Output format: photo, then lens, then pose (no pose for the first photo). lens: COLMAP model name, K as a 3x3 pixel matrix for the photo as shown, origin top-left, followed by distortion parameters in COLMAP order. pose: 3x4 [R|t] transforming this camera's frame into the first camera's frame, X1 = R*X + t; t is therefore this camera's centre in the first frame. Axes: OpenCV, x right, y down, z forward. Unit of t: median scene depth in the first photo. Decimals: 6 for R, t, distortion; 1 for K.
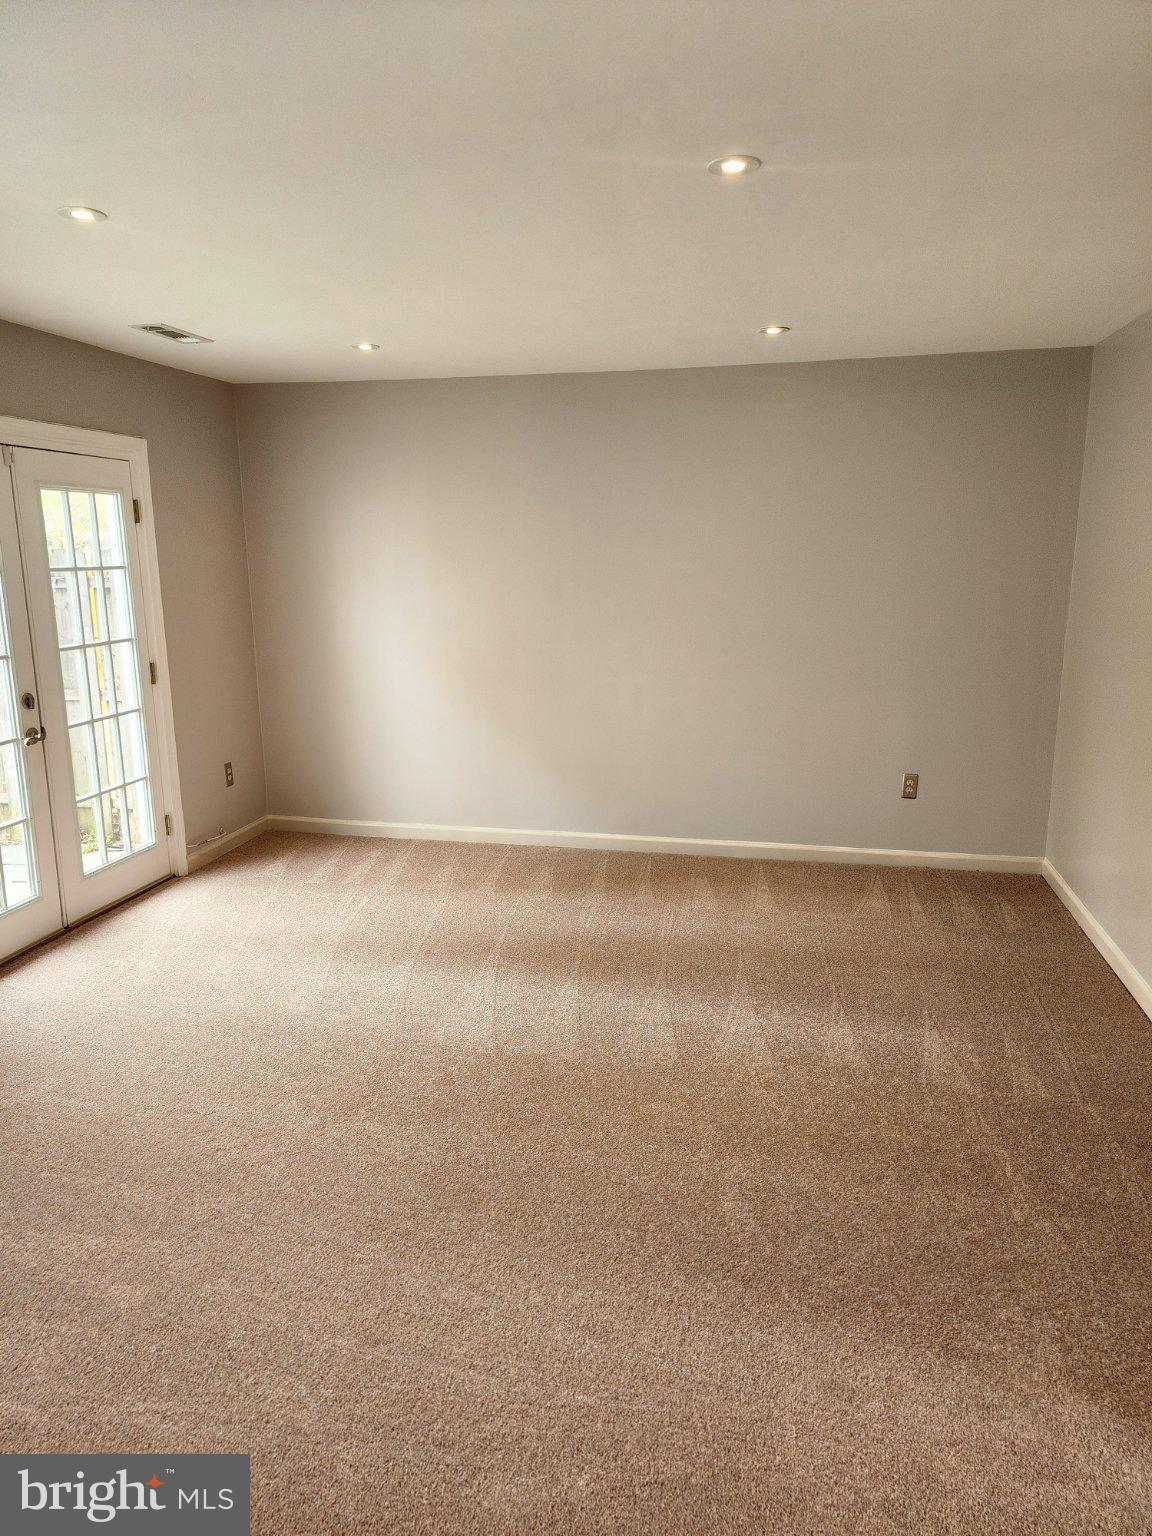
lens RADIAL K [[1029.7, 0, 585.8], [0, 1029.7, 754.0], [0, 0, 1]] dist [0.048398, -0.030022]
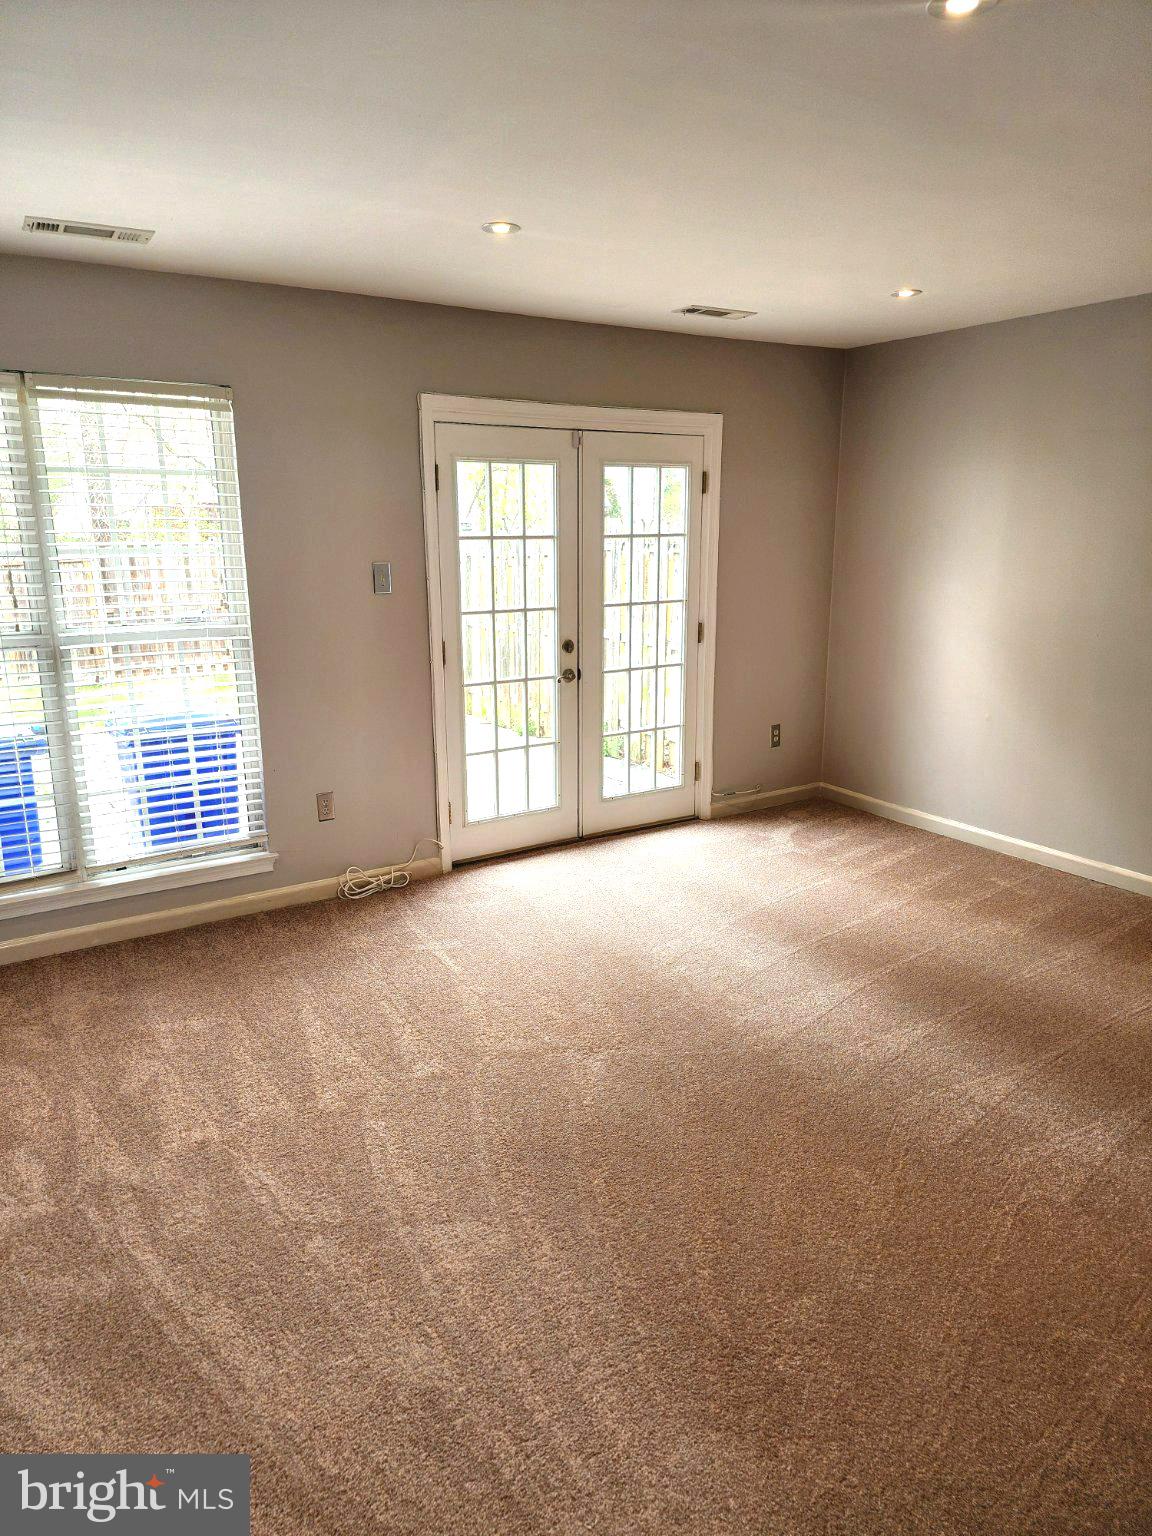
lens RADIAL K [[1038.4, 0, 583.3], [0, 1038.4, 777.1], [0, 0, 1]] dist [0.064026, -0.038212]
pose [[0.692060, 0.177427, -0.699695, 0.308970], [-0.141314, 0.983866, 0.109714, -0.031733], [0.707872, 0.022948, 0.705967, 0.143486]]
